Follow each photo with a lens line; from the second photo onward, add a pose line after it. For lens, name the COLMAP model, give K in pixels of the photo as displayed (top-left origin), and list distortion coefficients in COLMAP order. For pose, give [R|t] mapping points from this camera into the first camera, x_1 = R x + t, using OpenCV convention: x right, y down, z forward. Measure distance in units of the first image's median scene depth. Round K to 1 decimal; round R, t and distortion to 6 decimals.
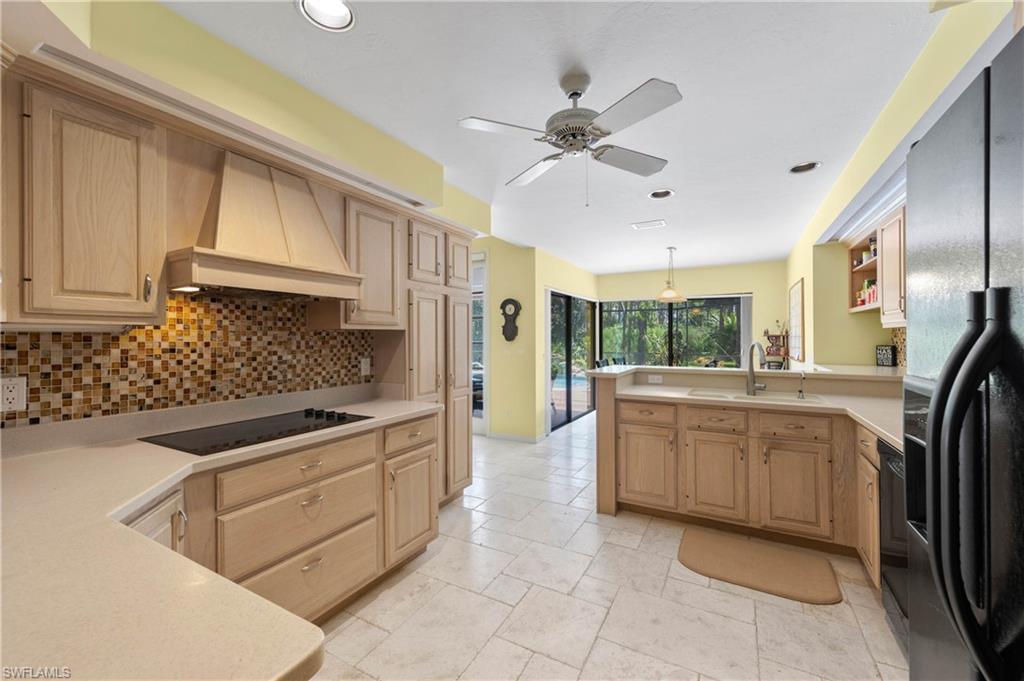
lens RADIAL K [[405.9, 0, 517.1], [0, 405.9, 338.7], [0, 0, 1]] dist [0.003240, 0.000013]
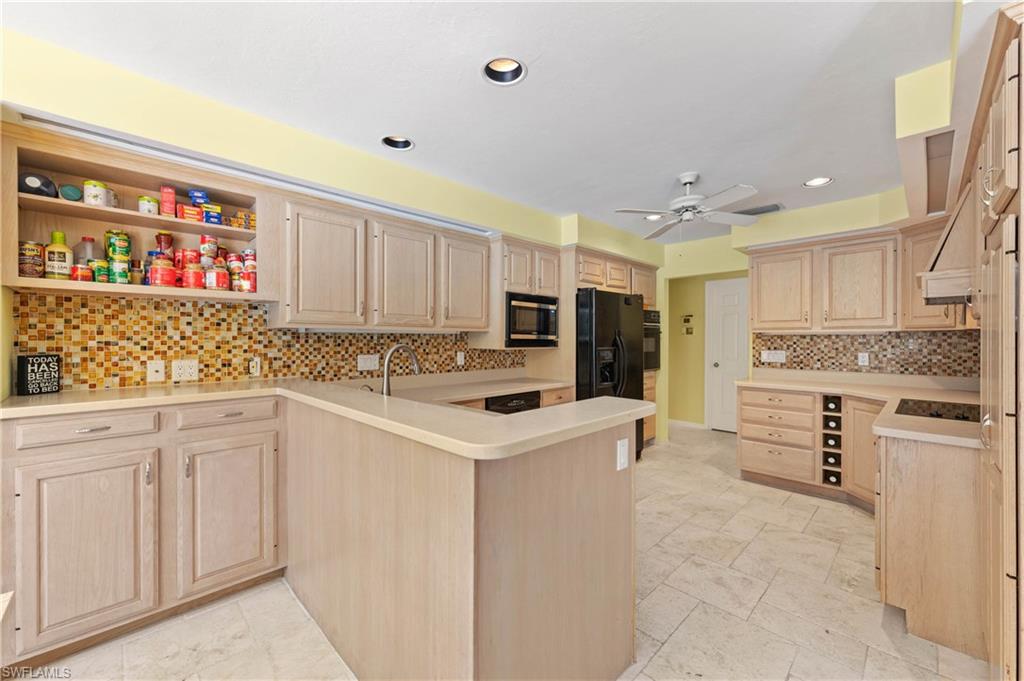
lens RADIAL K [[405.9, 0, 515.0], [0, 405.9, 338.5], [0, 0, 1]] dist [0.003240, 0.000013]
pose [[-0.956217, 0.004472, 0.292623, 0.283453], [0.005667, 0.999979, 0.003236, -0.007423], [-0.292602, 0.004753, -0.956222, 2.358359]]
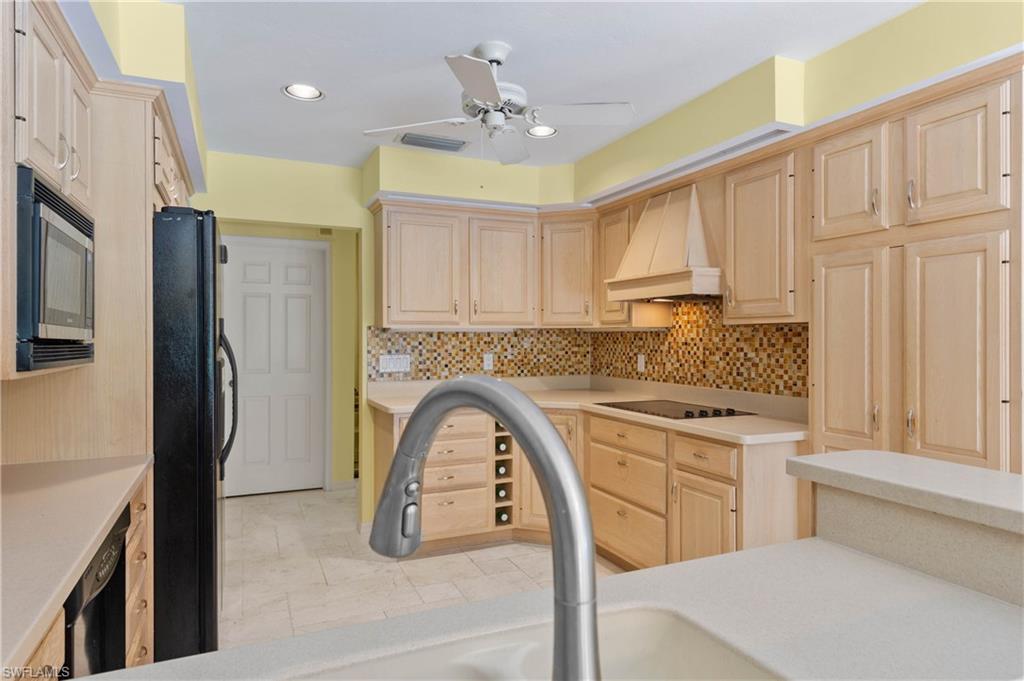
lens RADIAL K [[606.9, 0, 515.2], [0, 606.9, 335.9], [0, 0, 1]] dist [0.003126, -0.000384]
pose [[-0.603475, 0.004252, -0.797370, 1.026782], [0.001053, 0.999989, 0.004535, -0.006398], [0.797381, 0.001897, -0.603473, 1.605984]]
